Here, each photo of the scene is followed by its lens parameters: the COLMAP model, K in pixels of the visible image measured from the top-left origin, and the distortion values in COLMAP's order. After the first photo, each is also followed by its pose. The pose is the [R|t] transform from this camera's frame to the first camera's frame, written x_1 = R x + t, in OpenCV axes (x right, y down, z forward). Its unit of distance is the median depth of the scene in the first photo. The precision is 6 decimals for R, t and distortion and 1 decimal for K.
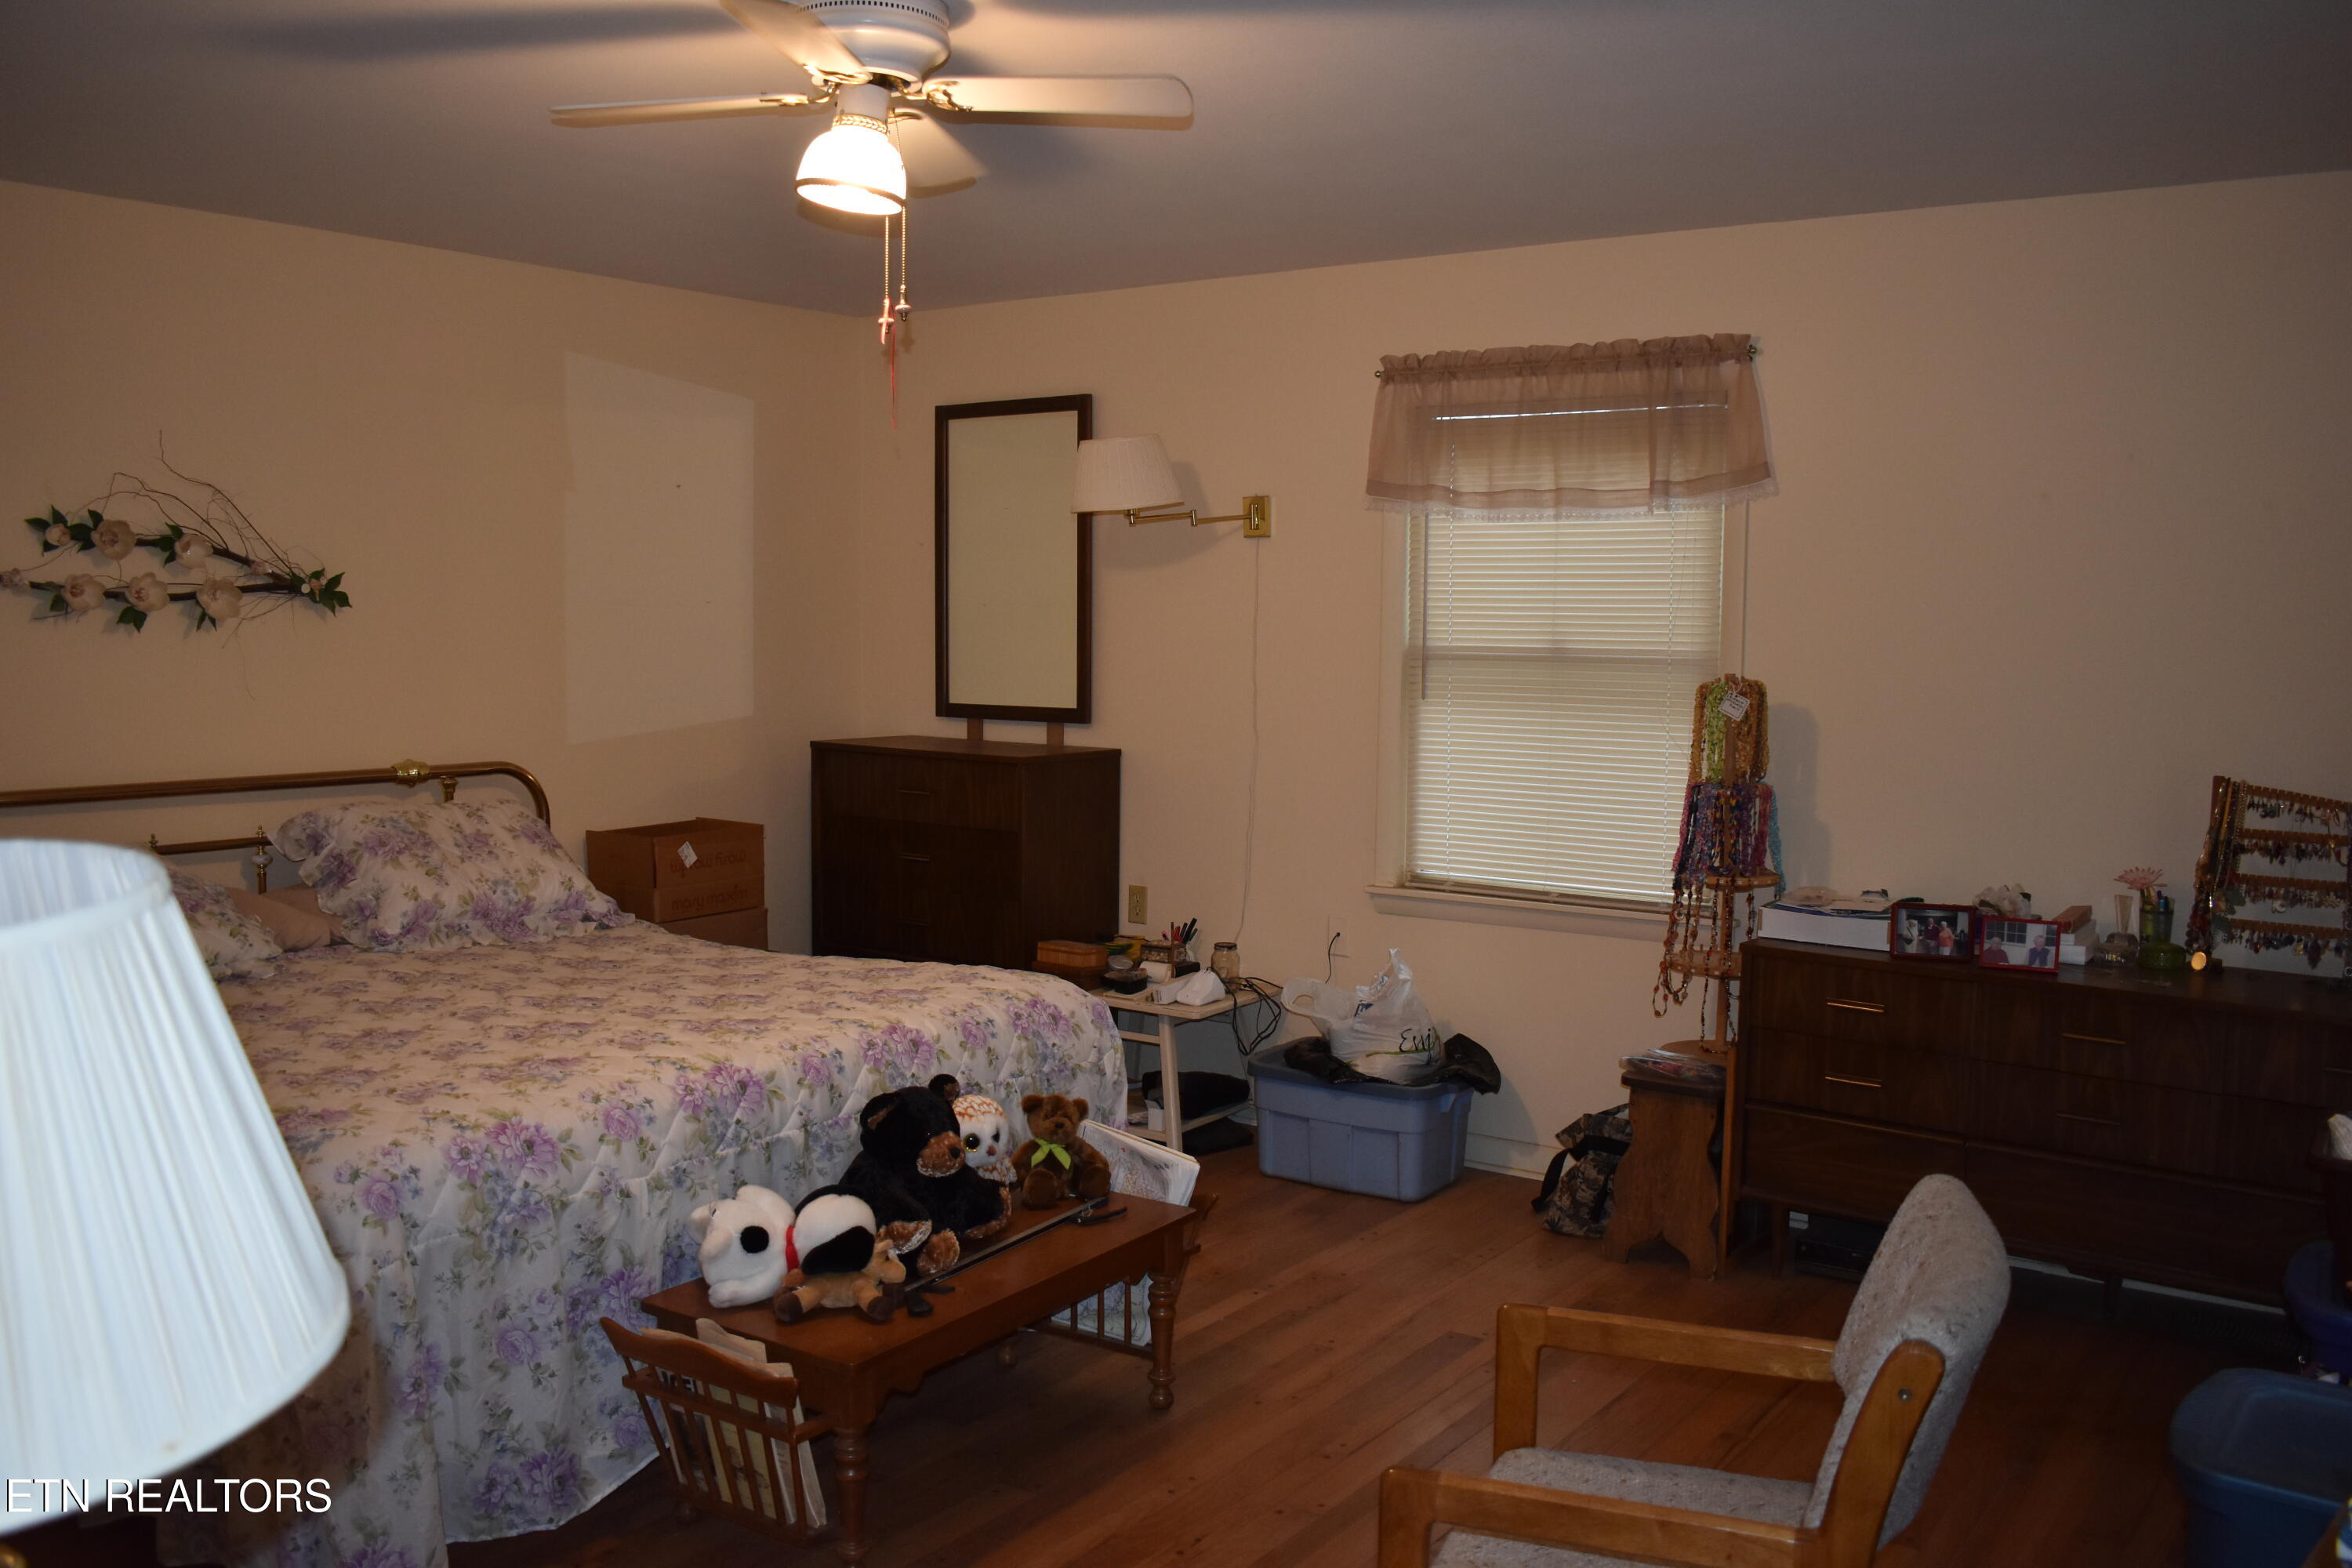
lens RADIAL K [[1958.3, 0, 1176.0], [0, 1958.3, 784.0], [0, 0, 1]] dist [0.089908, -0.002056]
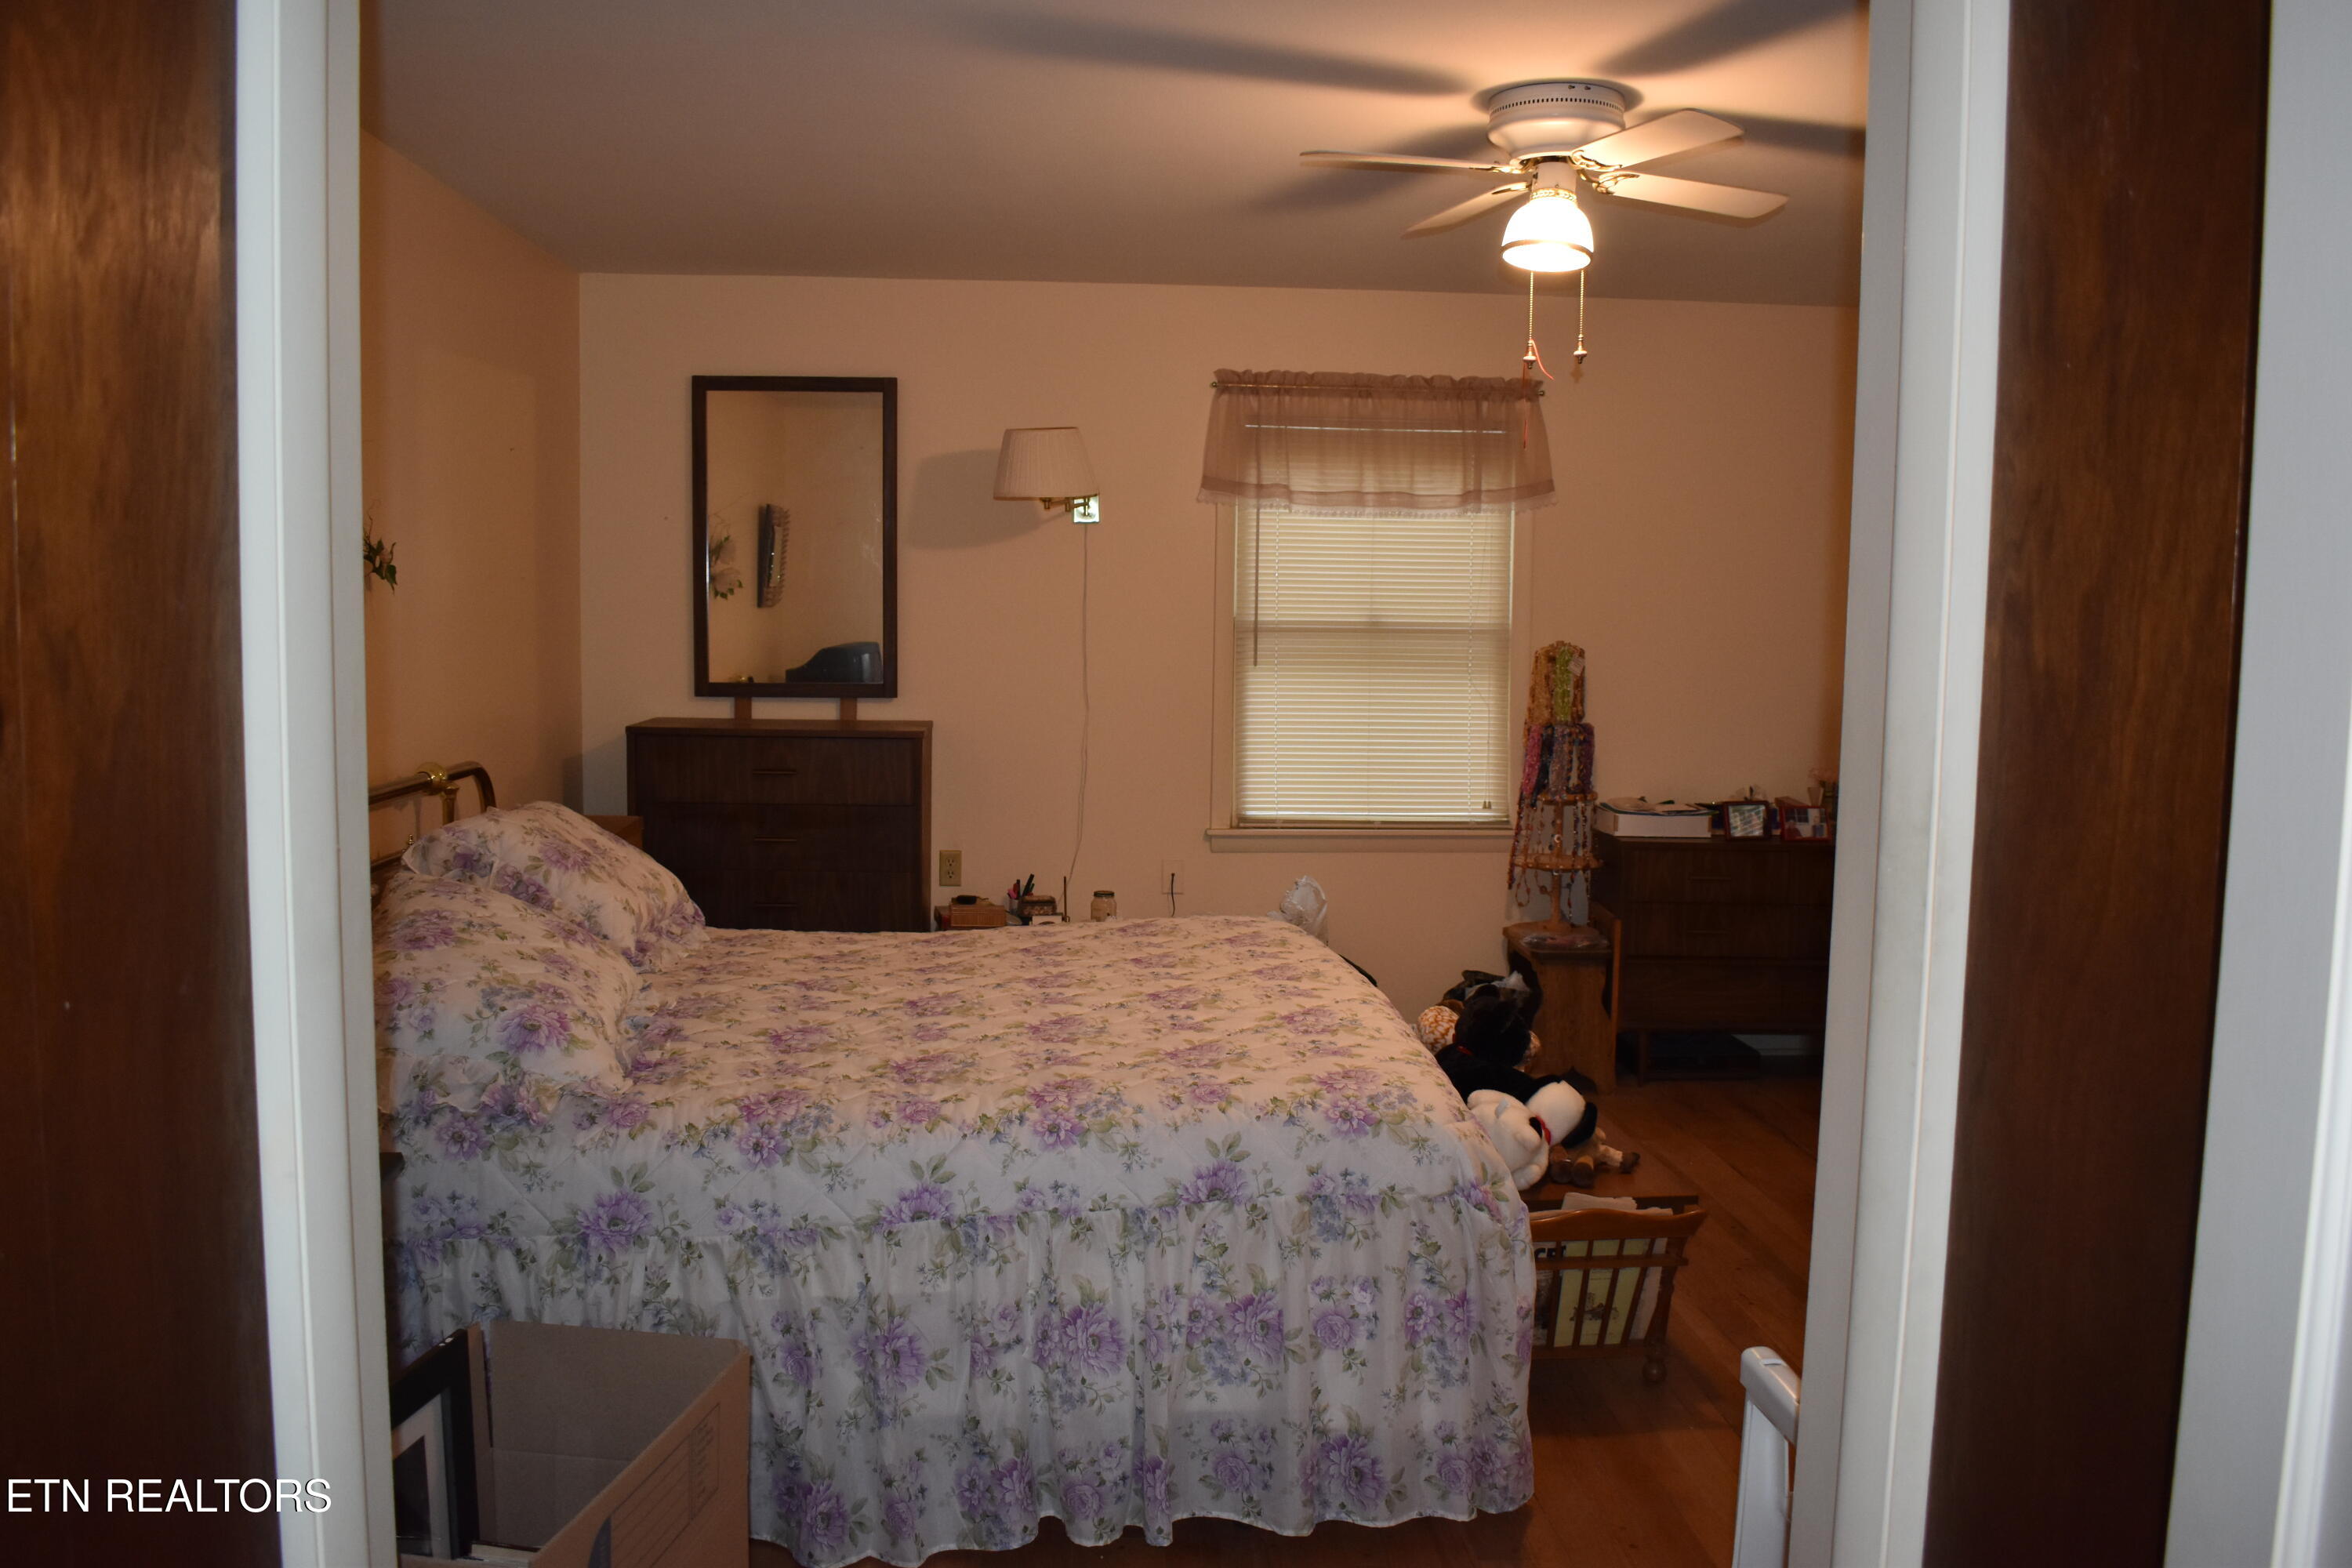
lens RADIAL K [[1958.3, 0, 1176.0], [0, 1958.3, 784.0], [0, 0, 1]] dist [0.089908, -0.002056]
pose [[0.794464, -0.062865, 0.604049, -0.640926], [0.048847, 0.998020, 0.039622, -0.022283], [-0.605344, -0.001972, 0.795961, 0.099702]]
